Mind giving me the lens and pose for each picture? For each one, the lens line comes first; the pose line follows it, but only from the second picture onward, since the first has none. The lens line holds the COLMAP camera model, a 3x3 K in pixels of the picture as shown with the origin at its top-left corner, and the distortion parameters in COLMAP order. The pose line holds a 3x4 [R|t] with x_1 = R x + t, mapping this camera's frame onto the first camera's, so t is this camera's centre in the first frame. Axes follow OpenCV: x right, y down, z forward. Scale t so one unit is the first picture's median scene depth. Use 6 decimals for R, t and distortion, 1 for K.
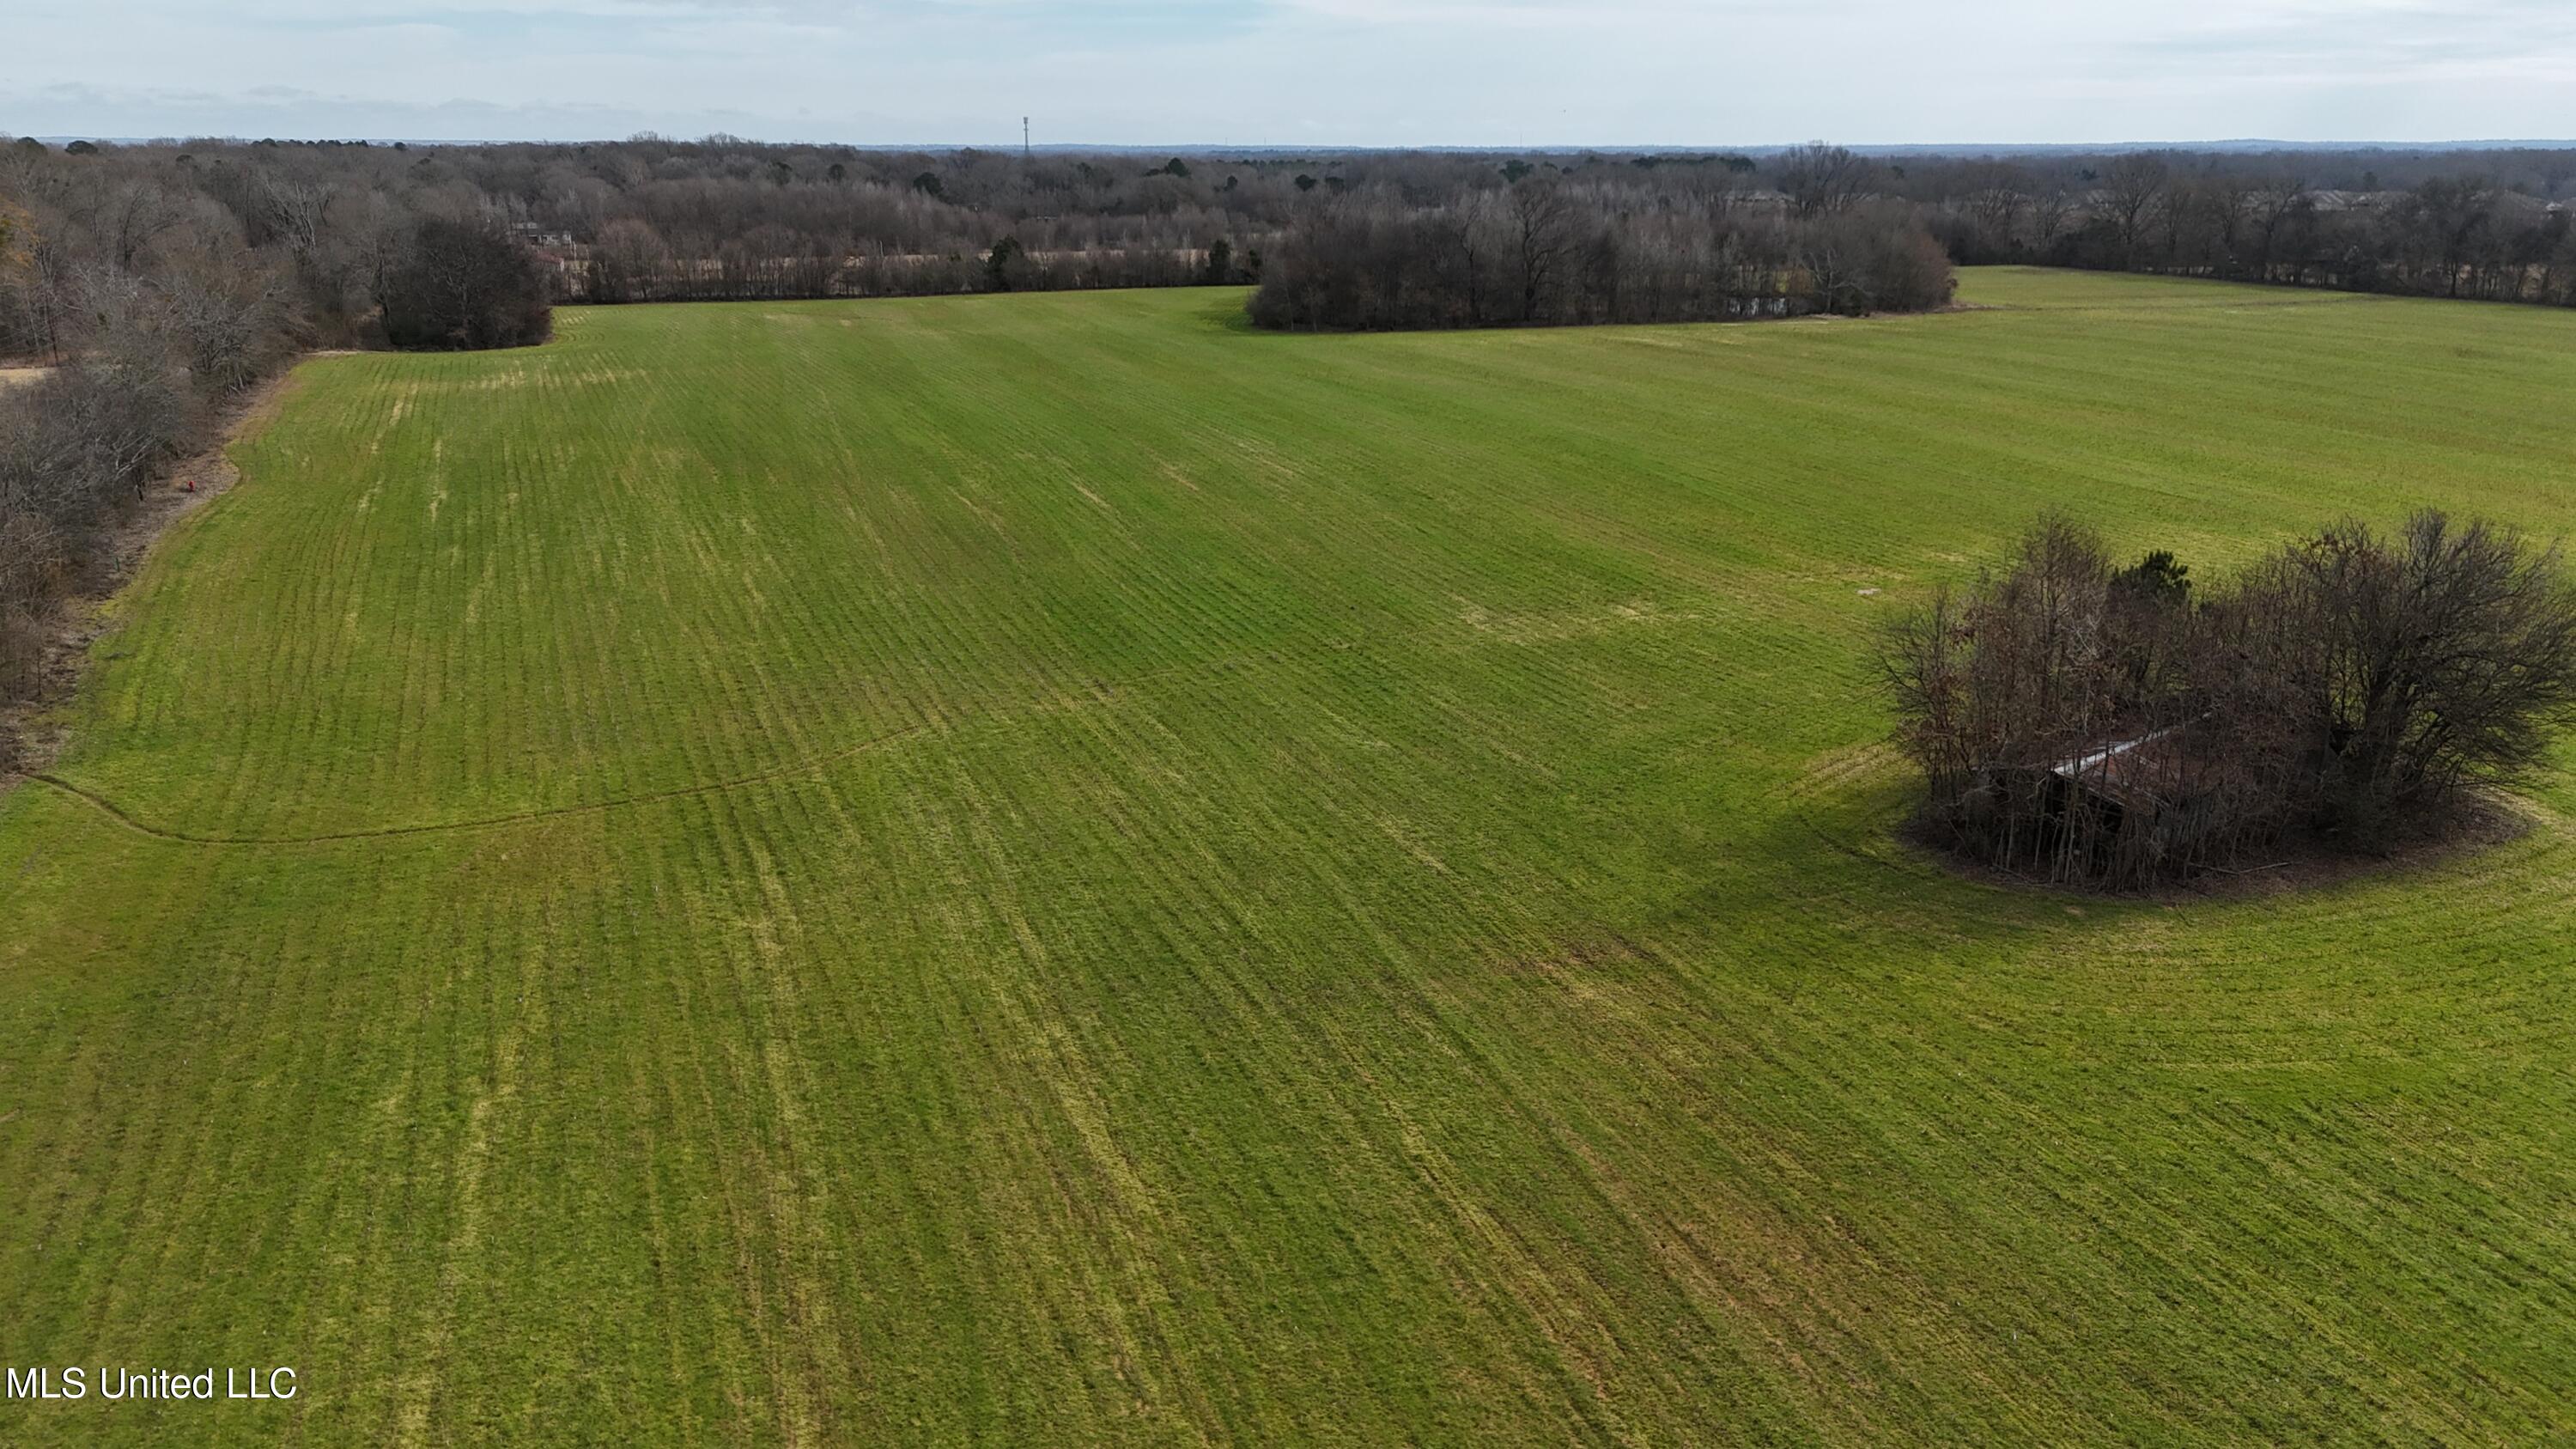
lens RADIAL K [[1828.2, 0, 1280.8], [0, 1828.2, 730.9], [0, 0, 1]] dist [0.028395, -0.039745]
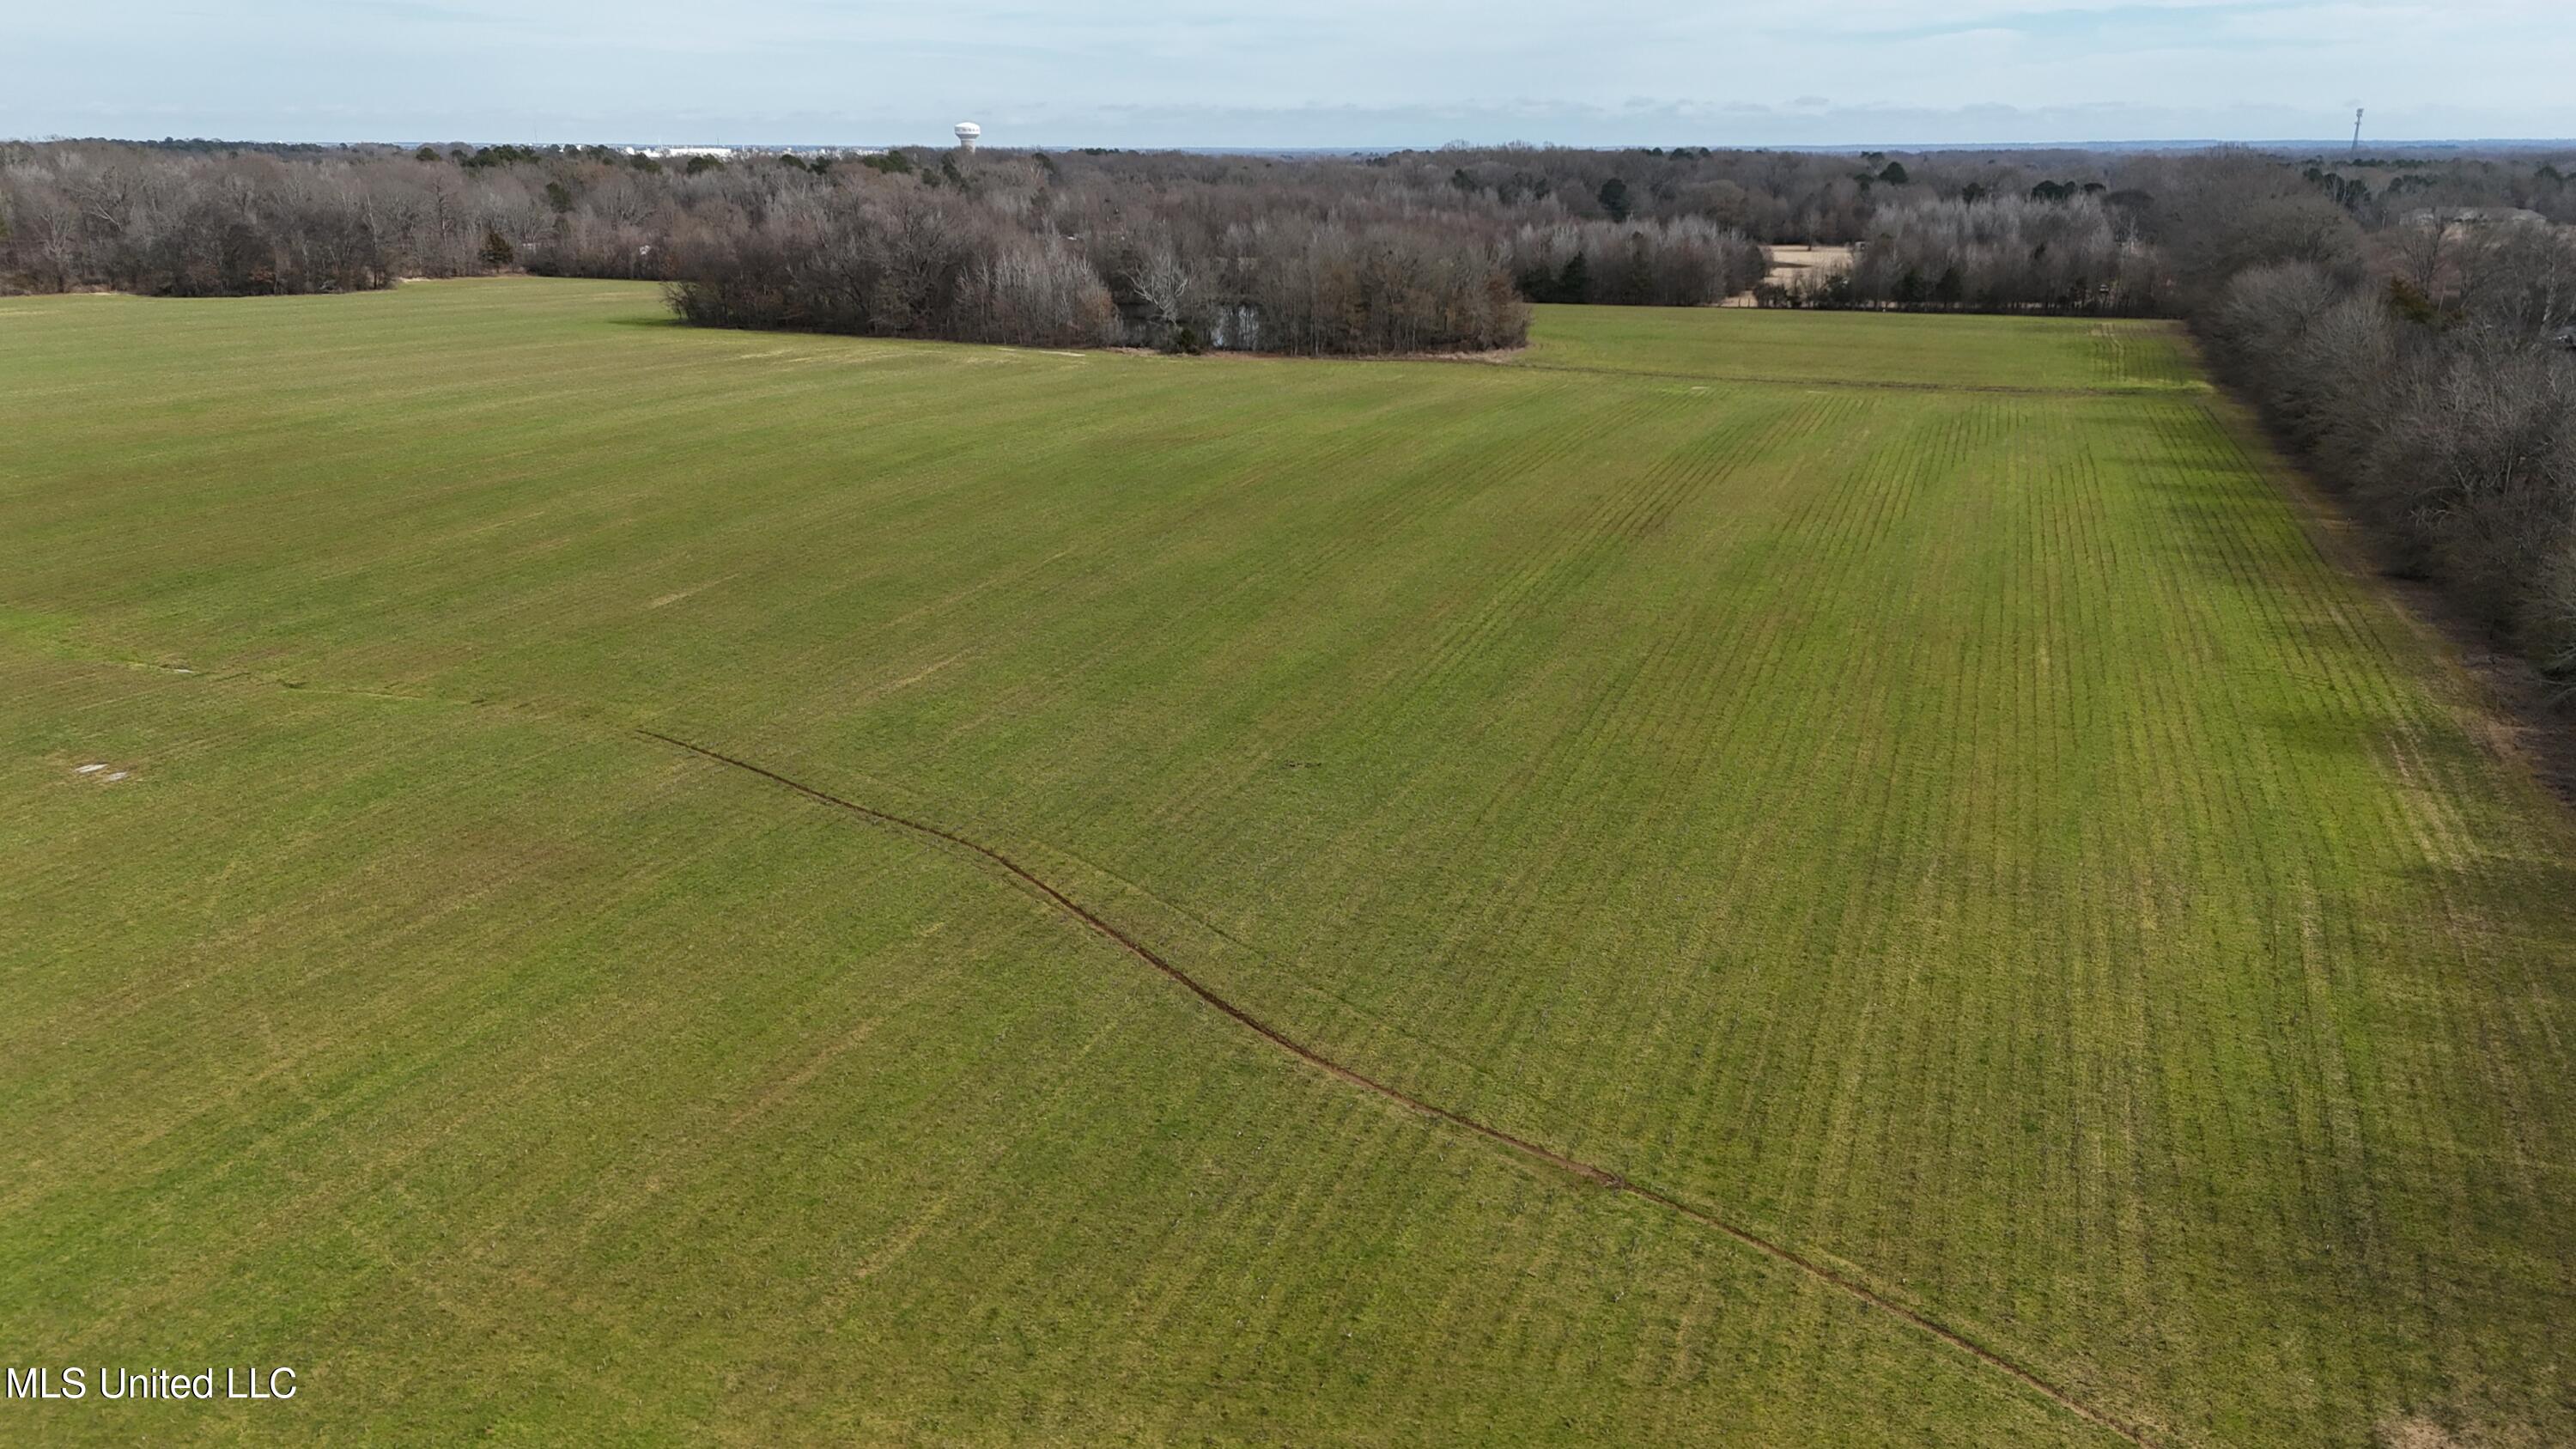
lens RADIAL K [[1828.2, 0, 1276.5], [0, 1828.2, 729.2], [0, 0, 1]] dist [0.028395, -0.039745]
pose [[0.771115, 0.190972, -0.607381, 0.870179], [-0.193394, 0.979139, 0.062332, -0.121384], [0.606614, 0.069399, 0.791962, 0.397703]]
